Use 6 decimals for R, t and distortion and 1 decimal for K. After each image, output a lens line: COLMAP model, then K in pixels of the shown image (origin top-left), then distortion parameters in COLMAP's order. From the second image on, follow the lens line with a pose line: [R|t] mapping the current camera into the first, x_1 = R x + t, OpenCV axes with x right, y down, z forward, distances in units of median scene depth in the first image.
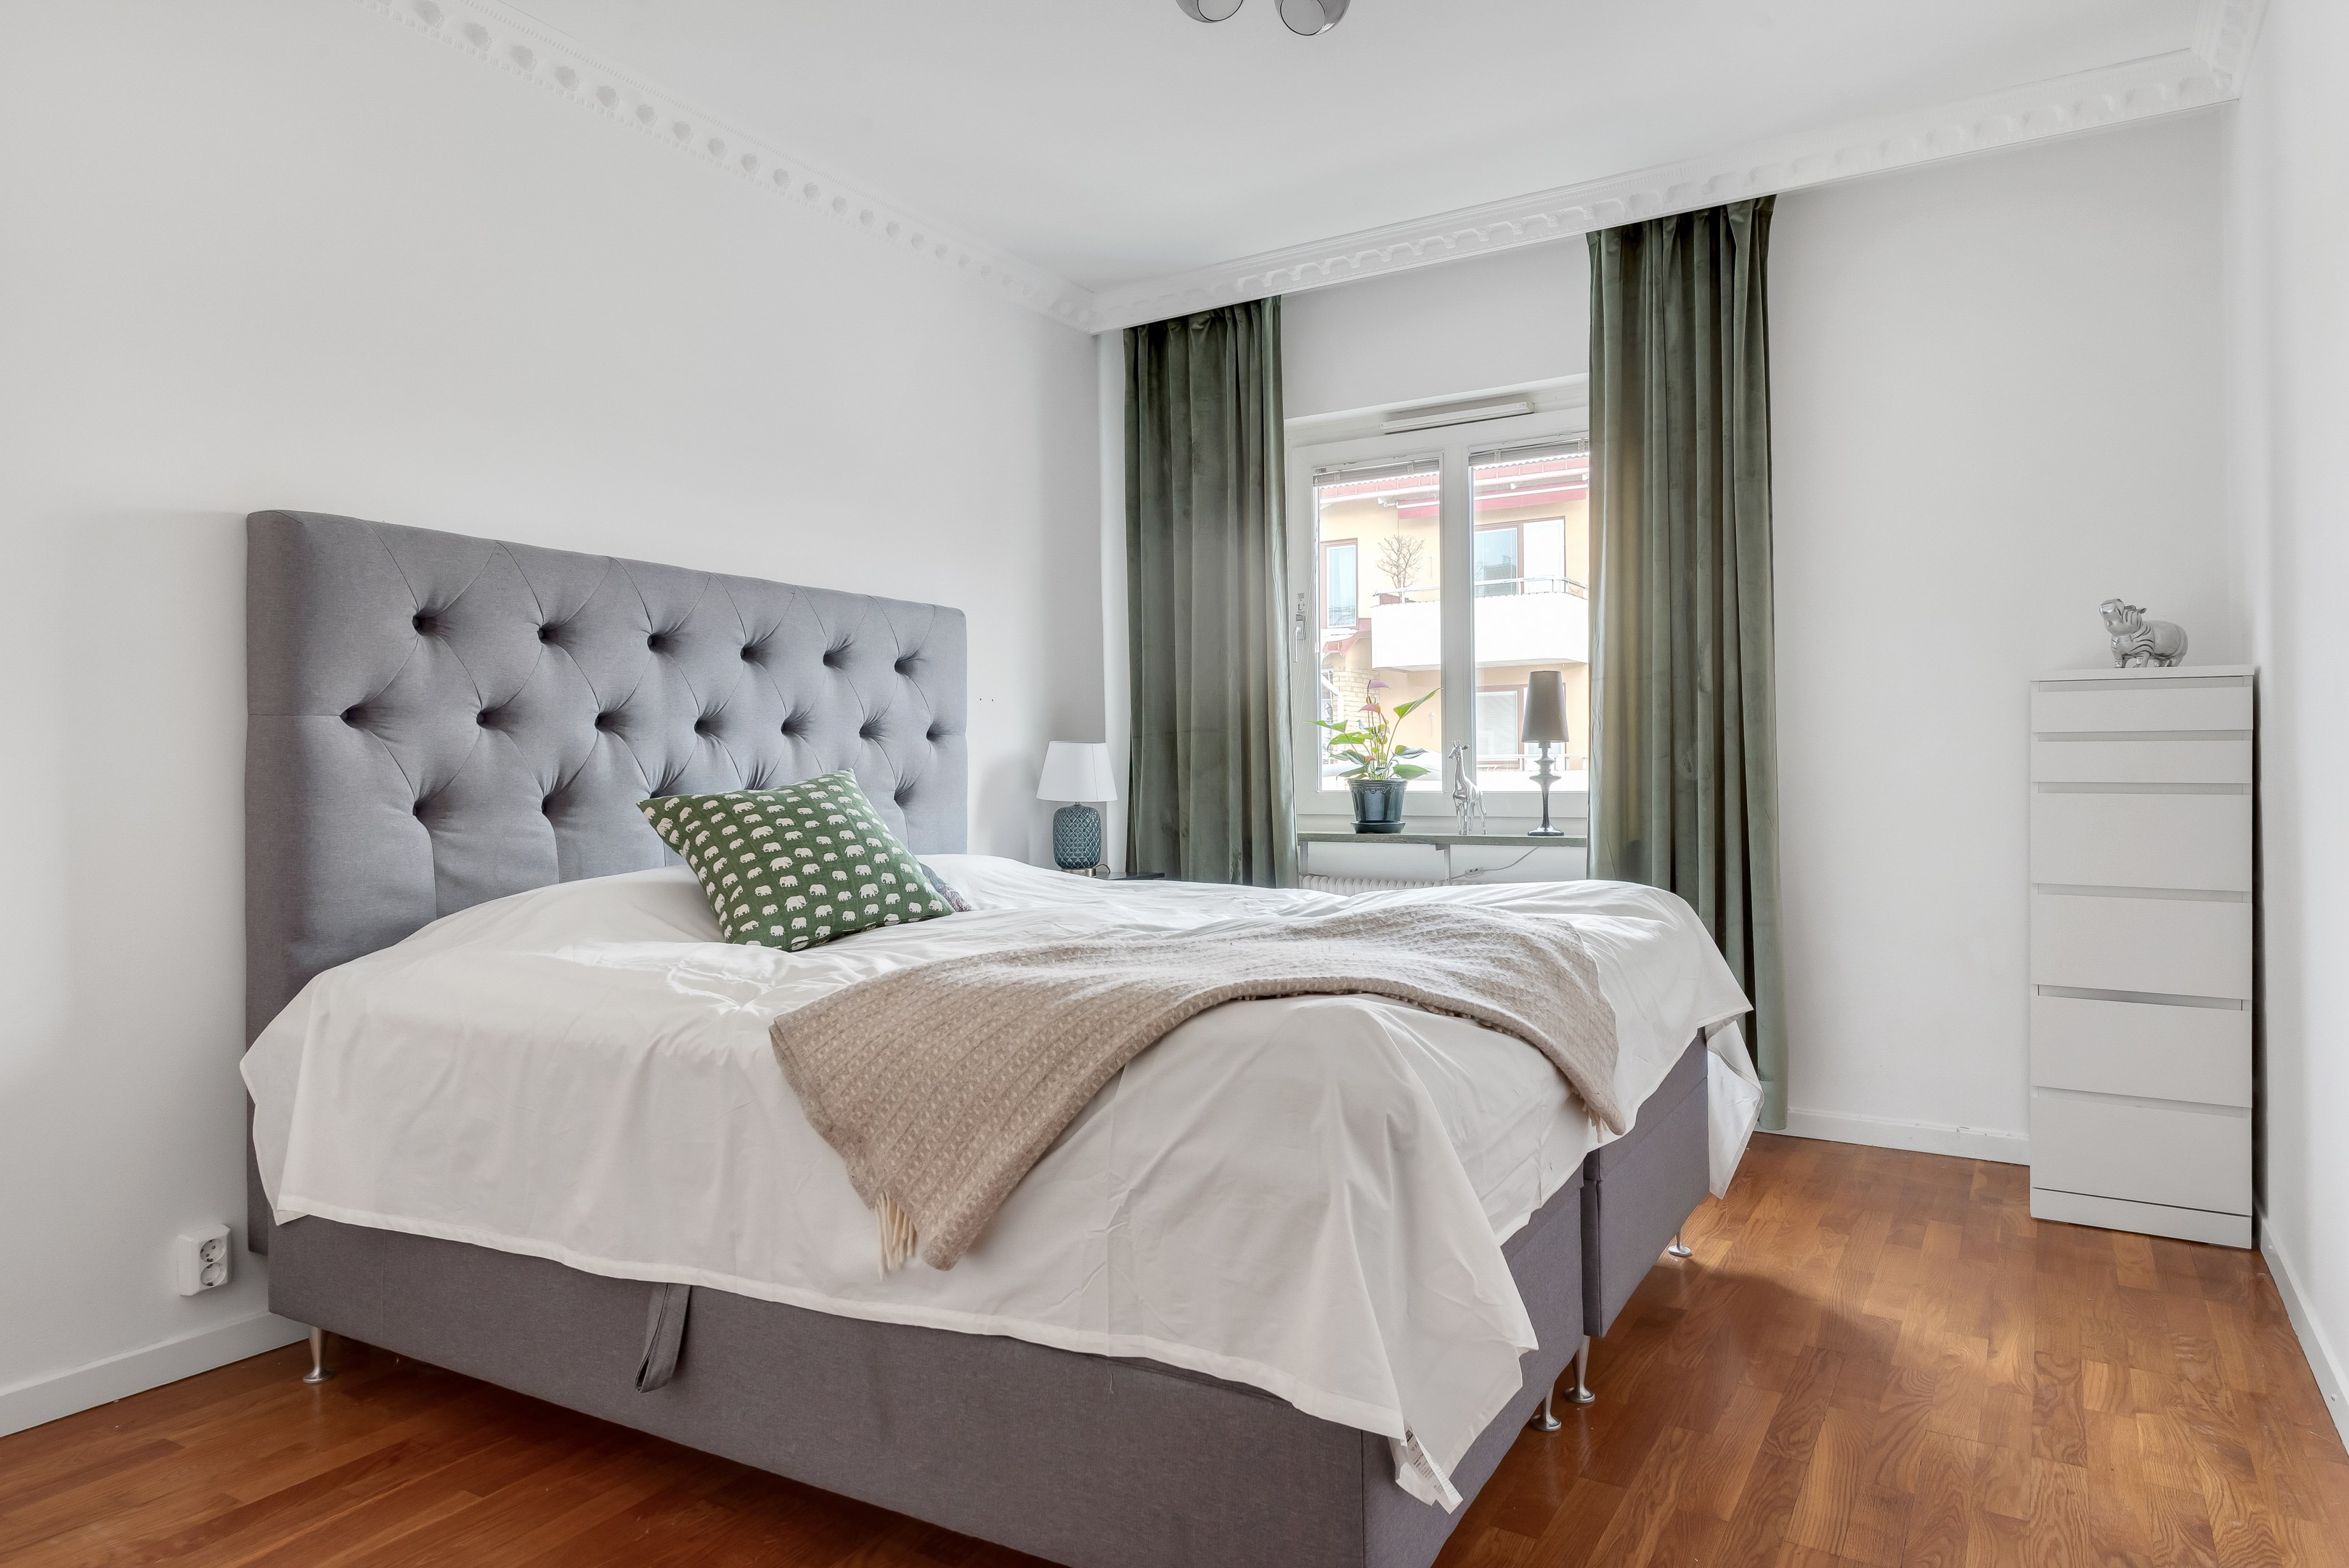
lens RADIAL K [[1445.9, 0, 1172.7], [0, 1445.9, 762.2], [0, 0, 1]] dist [0.030742, -0.008131]
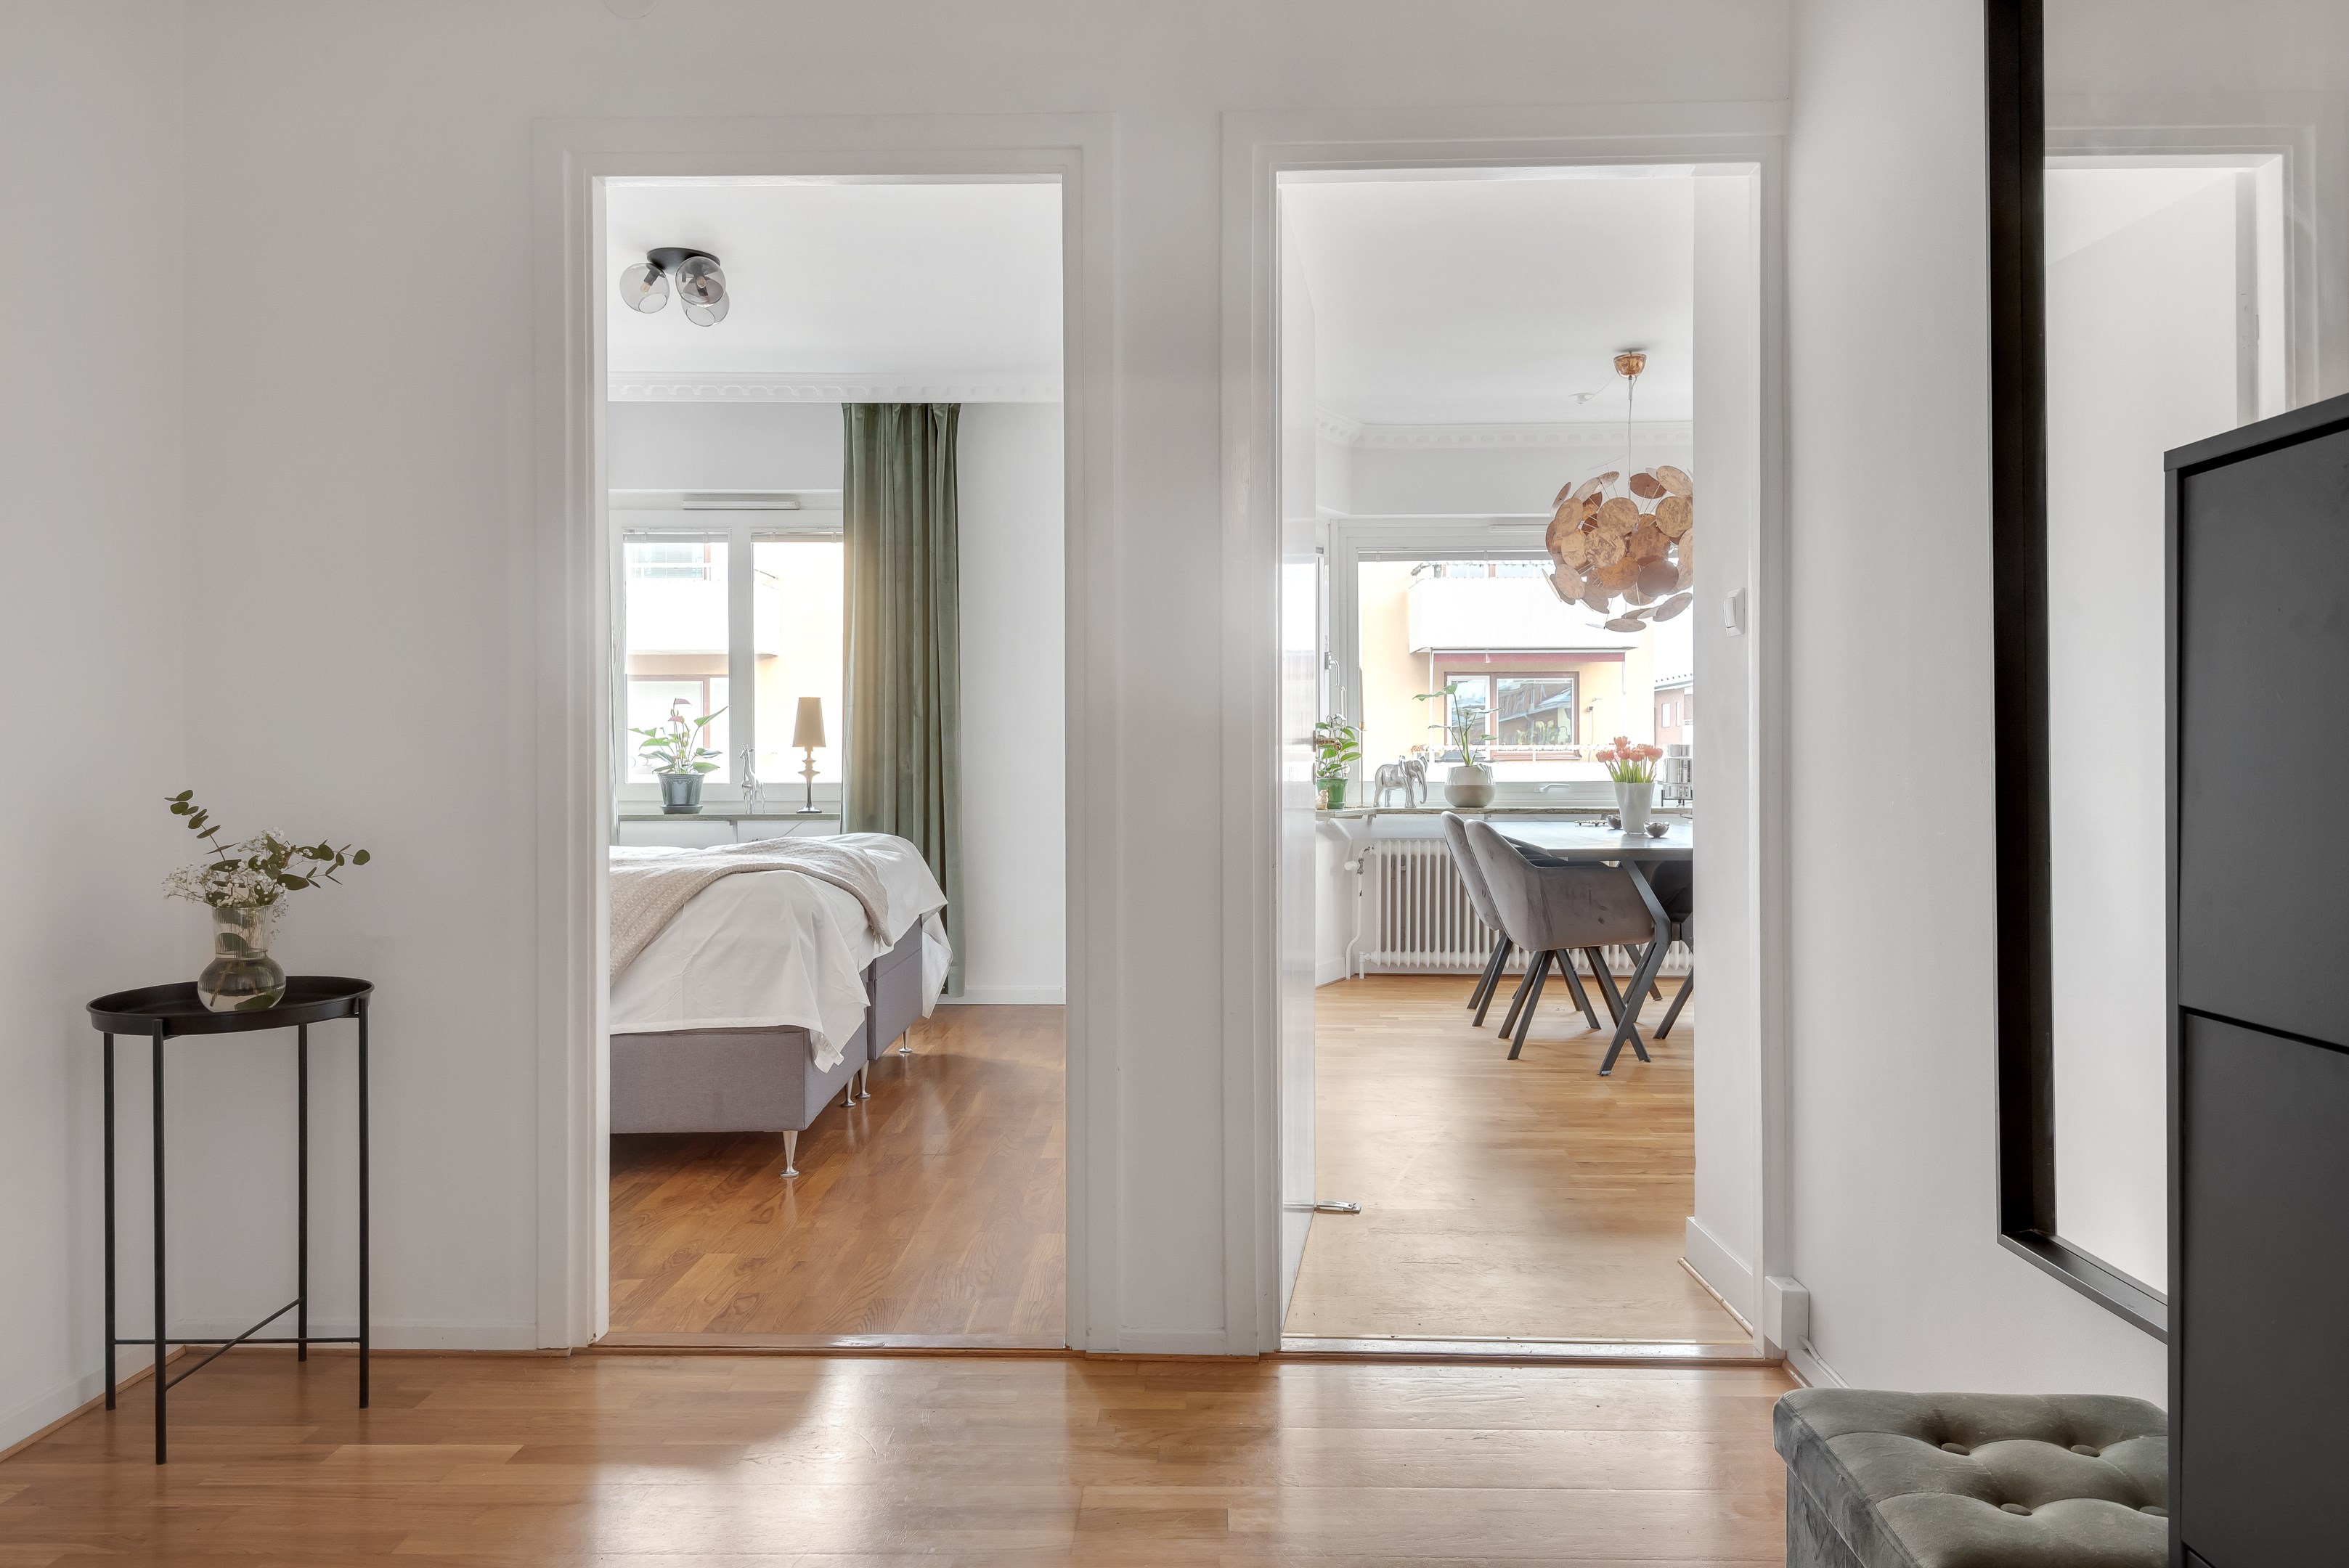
lens RADIAL K [[1675.2, 0, 1171.0], [0, 1675.2, 767.2], [0, 0, 1]] dist [0.015146, 0.000830]
pose [[0.867312, 0.004805, 0.497741, -0.267467], [-0.008253, 0.999955, 0.004726, -0.005534], [-0.497696, -0.008207, 0.867313, -0.633712]]
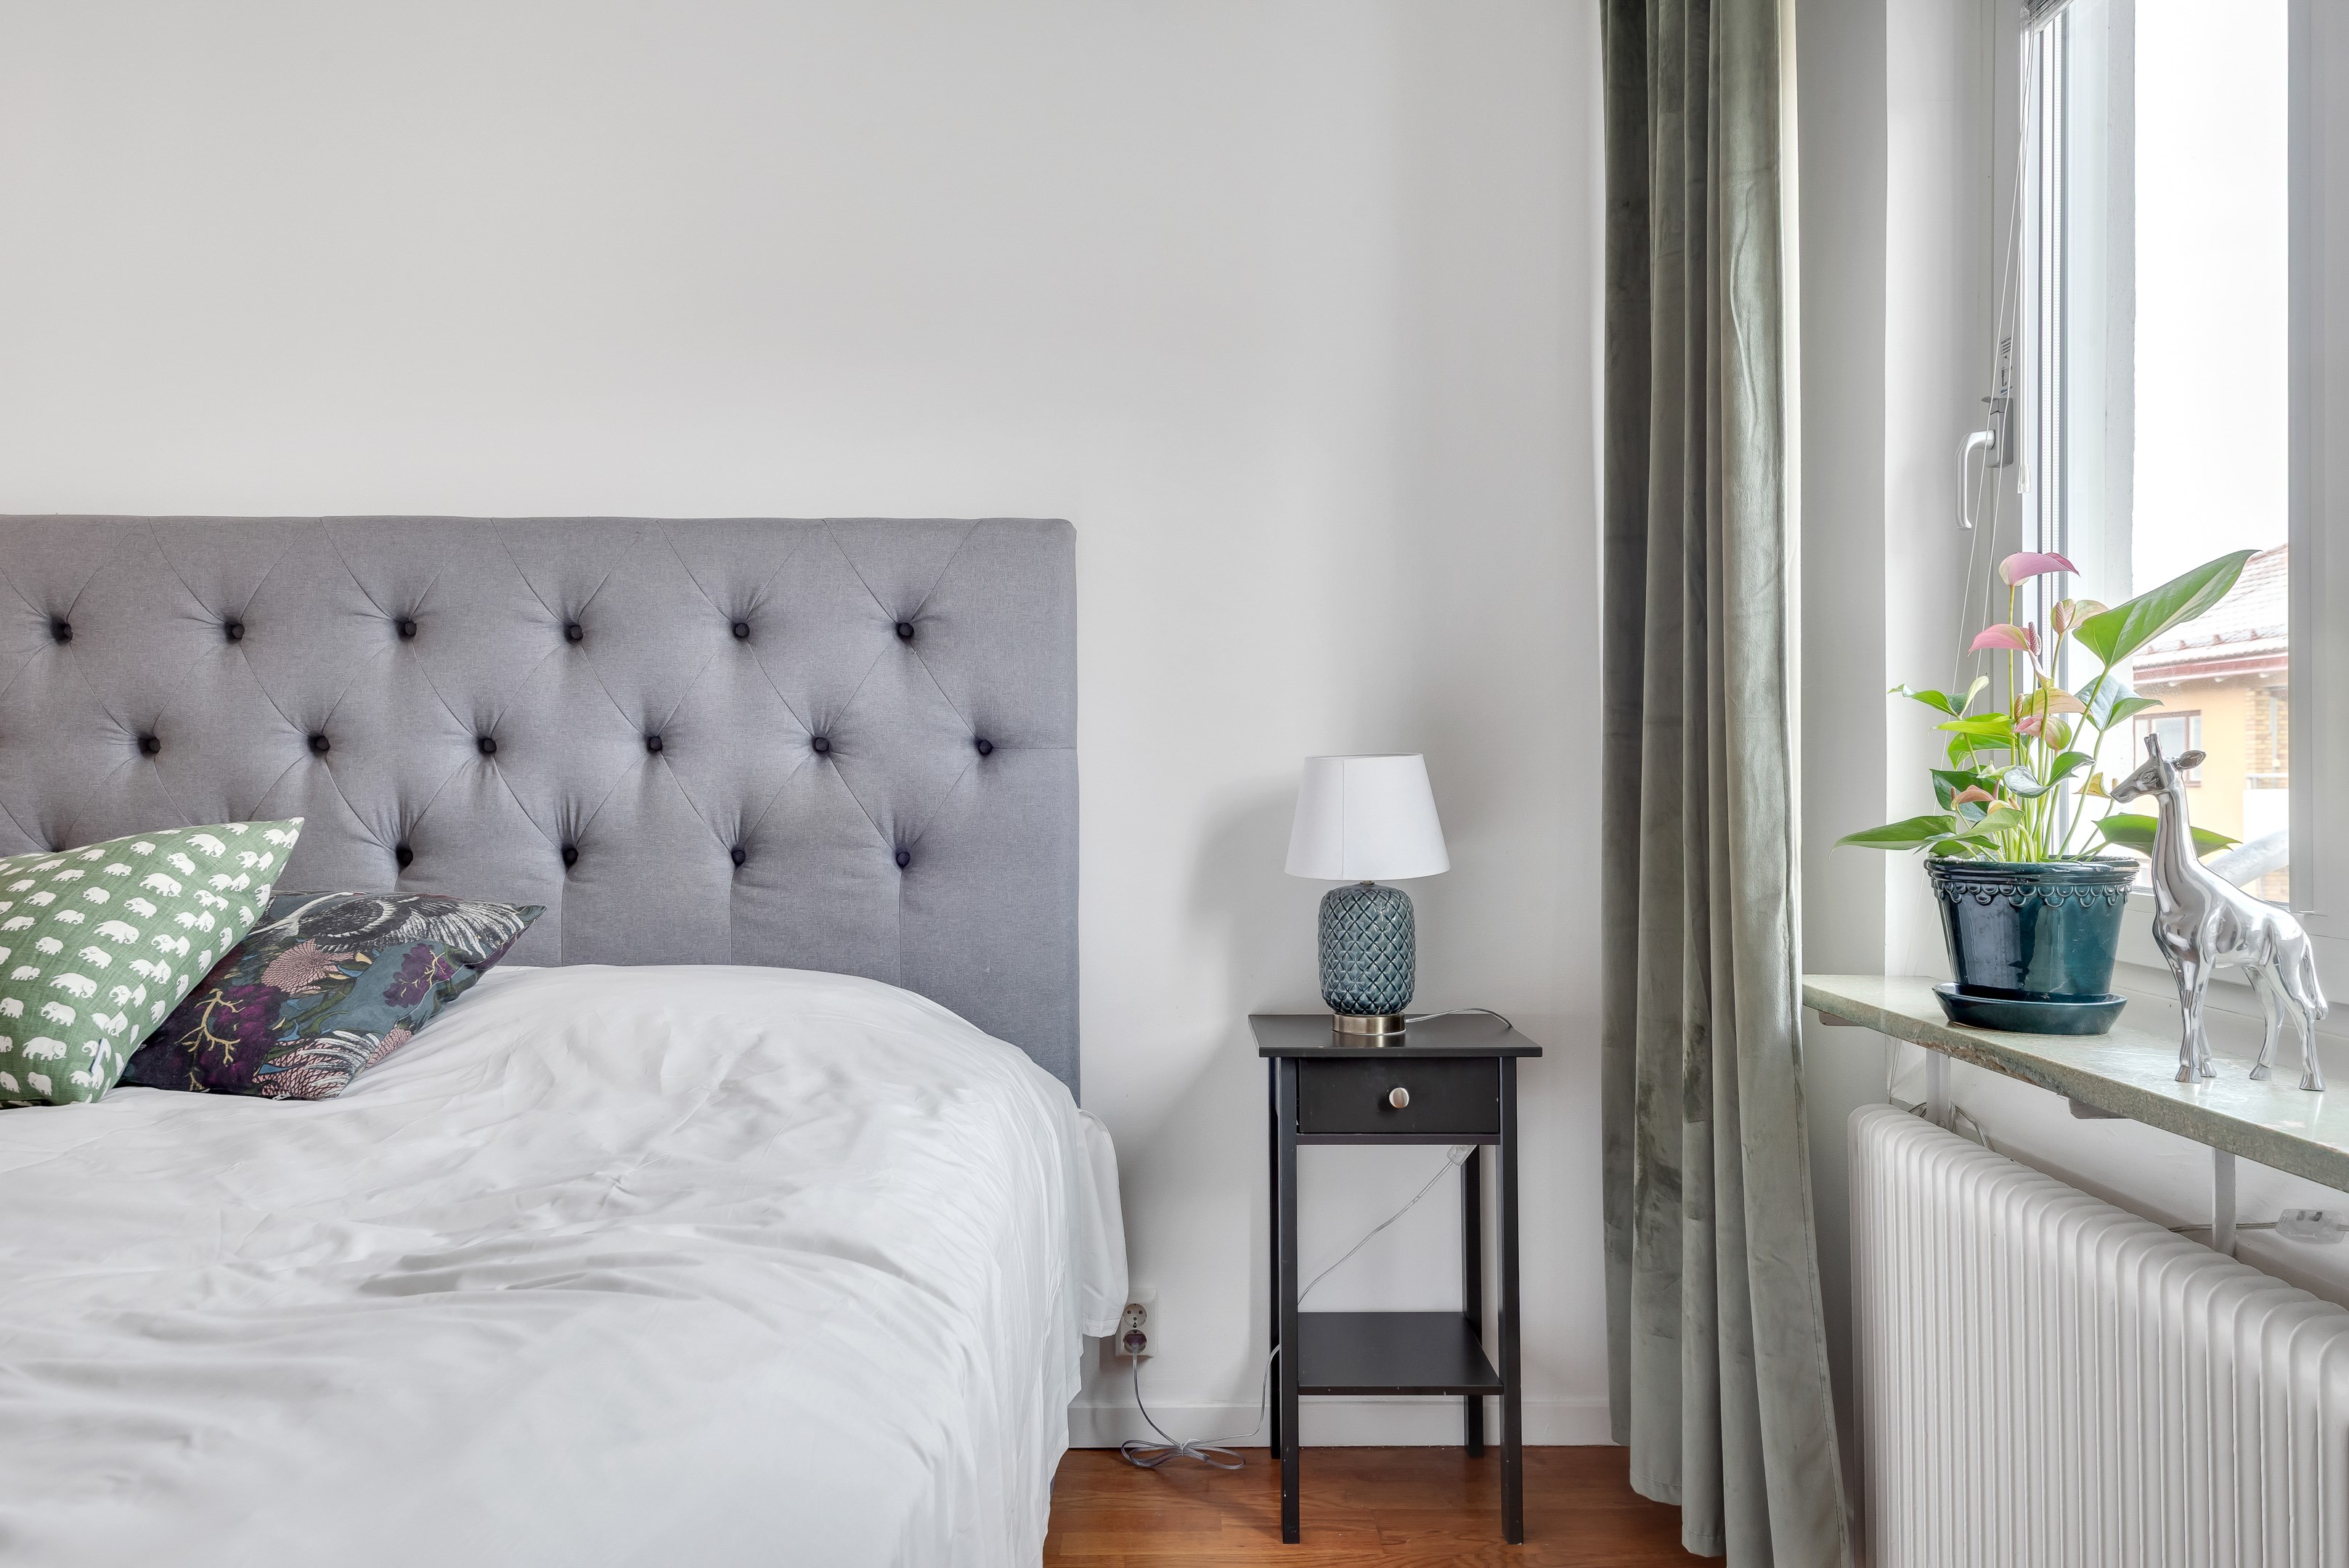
lens RADIAL K [[1551.0, 0, 1173.3], [0, 1551.0, 784.4], [0, 0, 1]] dist [0.032691, -0.012712]
pose [[0.523918, 0.000709, -0.851768, 0.390416], [0.002672, 0.999993, 0.002475, -0.007379], [0.851764, -0.003573, 0.523913, 0.753010]]
